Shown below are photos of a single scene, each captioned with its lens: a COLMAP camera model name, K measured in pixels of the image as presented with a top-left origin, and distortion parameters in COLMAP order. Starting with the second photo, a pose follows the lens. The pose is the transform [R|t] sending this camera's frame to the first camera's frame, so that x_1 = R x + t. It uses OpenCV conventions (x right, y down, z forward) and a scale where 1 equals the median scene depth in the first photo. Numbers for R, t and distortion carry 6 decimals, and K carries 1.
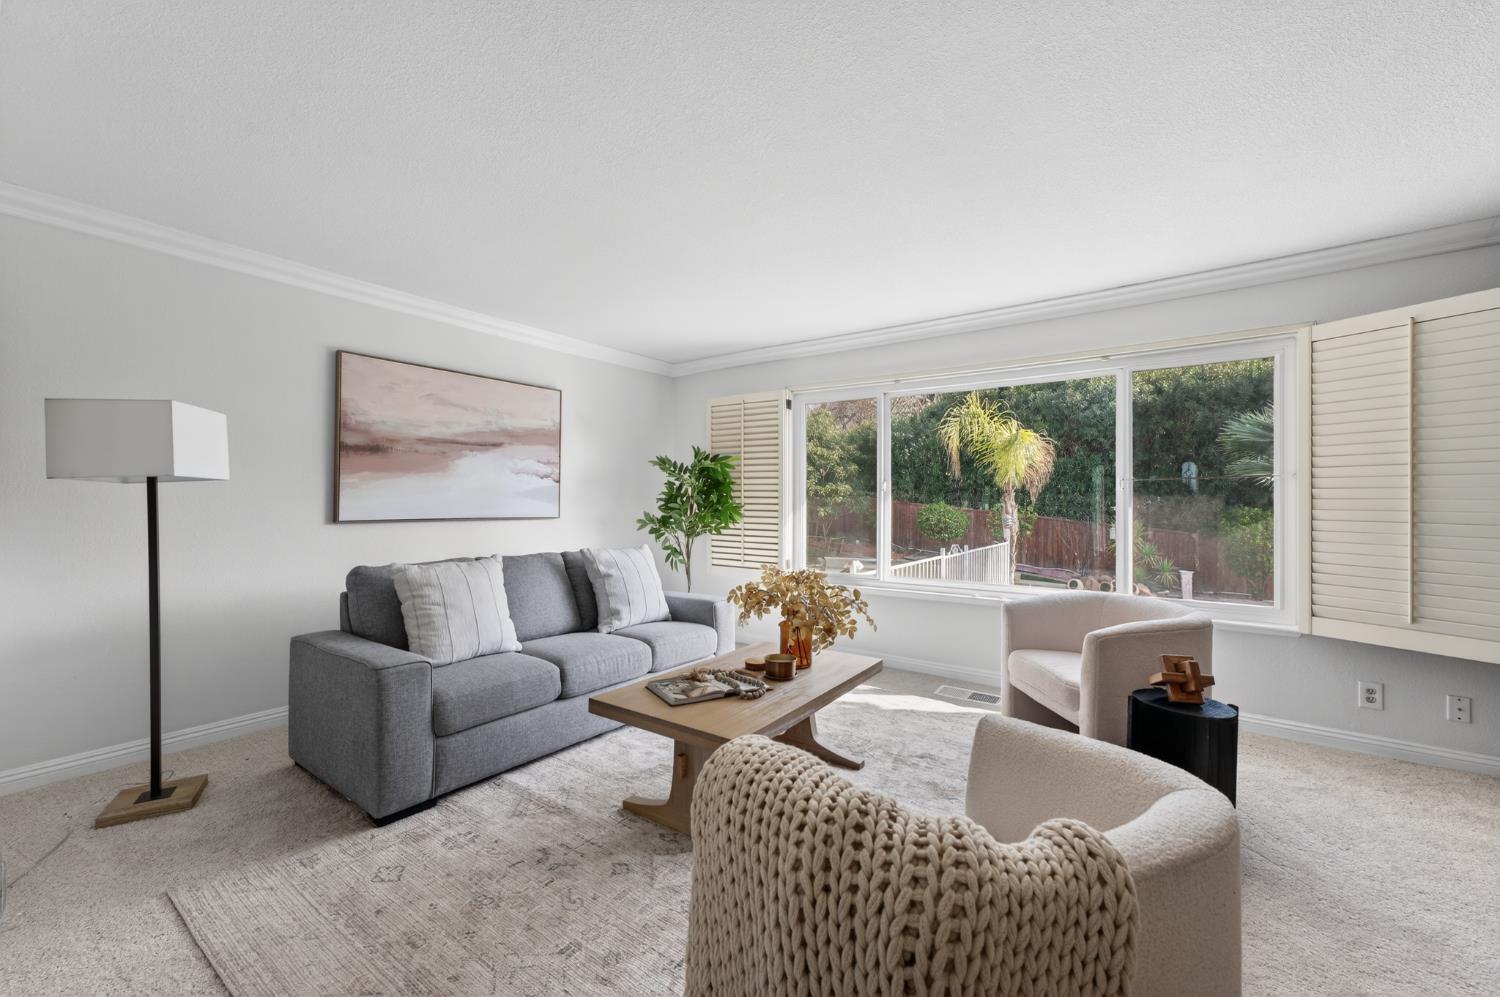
lens RADIAL K [[588.6, 0, 753.7], [0, 588.6, 506.8], [0, 0, 1]] dist [0.001819, 0.000390]
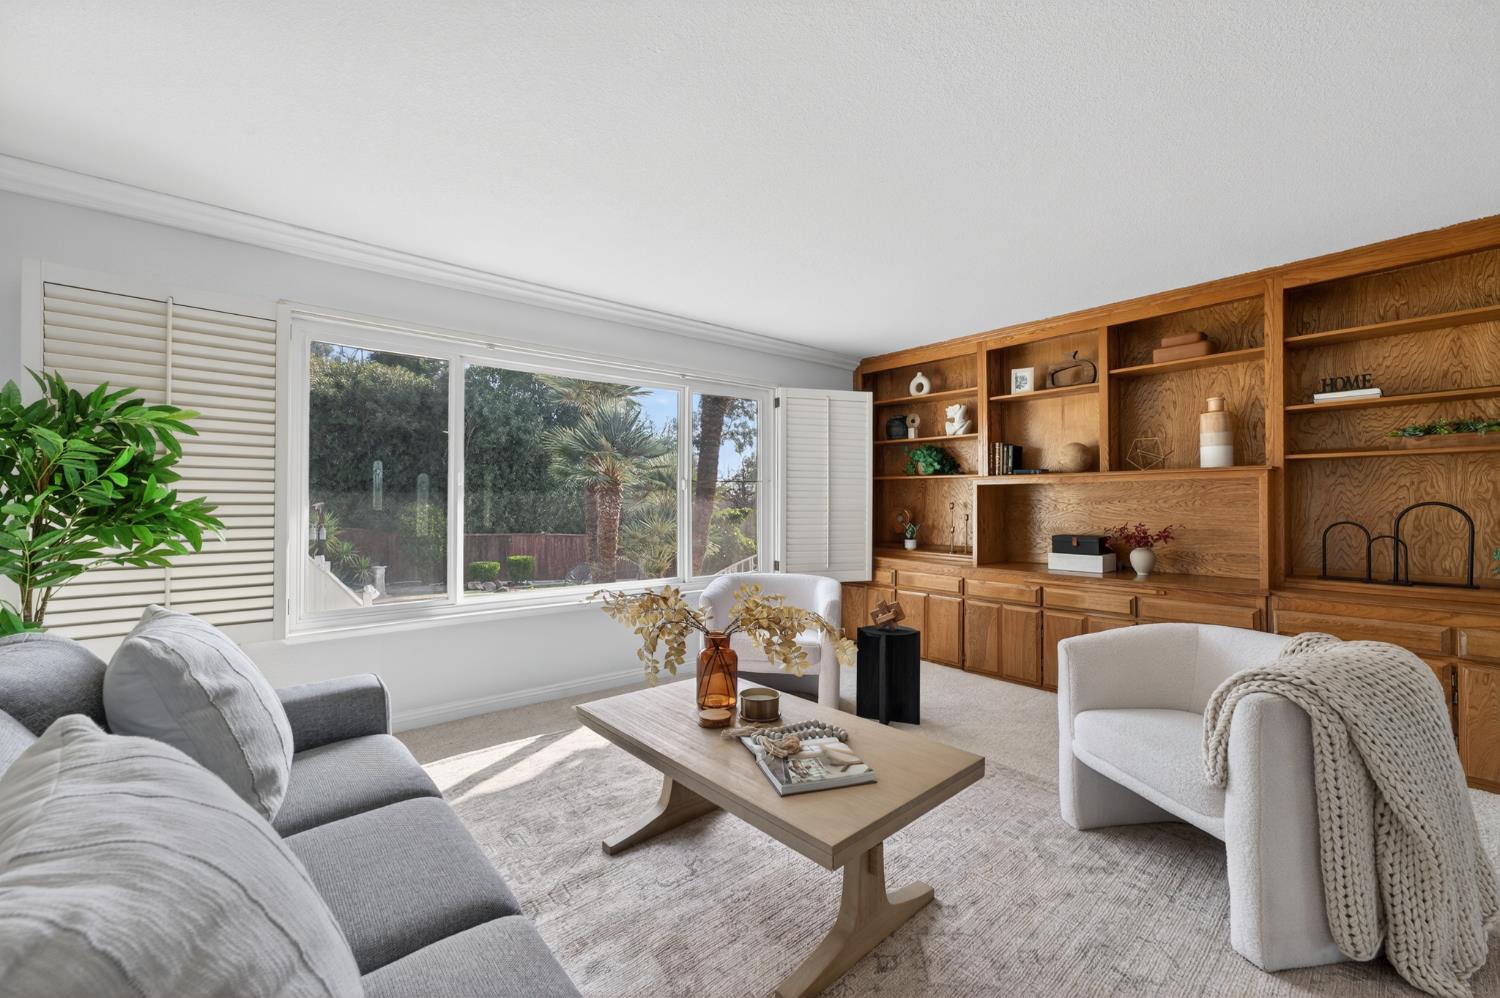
lens RADIAL K [[588.6, 0, 748.6], [0, 588.6, 496.0], [0, 0, 1]] dist [0.001819, 0.000390]
pose [[0.247603, 0.008265, 0.968826, -0.444835], [0.004090, 0.999946, -0.009575, -0.003688], [-0.968853, 0.006333, 0.247555, 0.487203]]
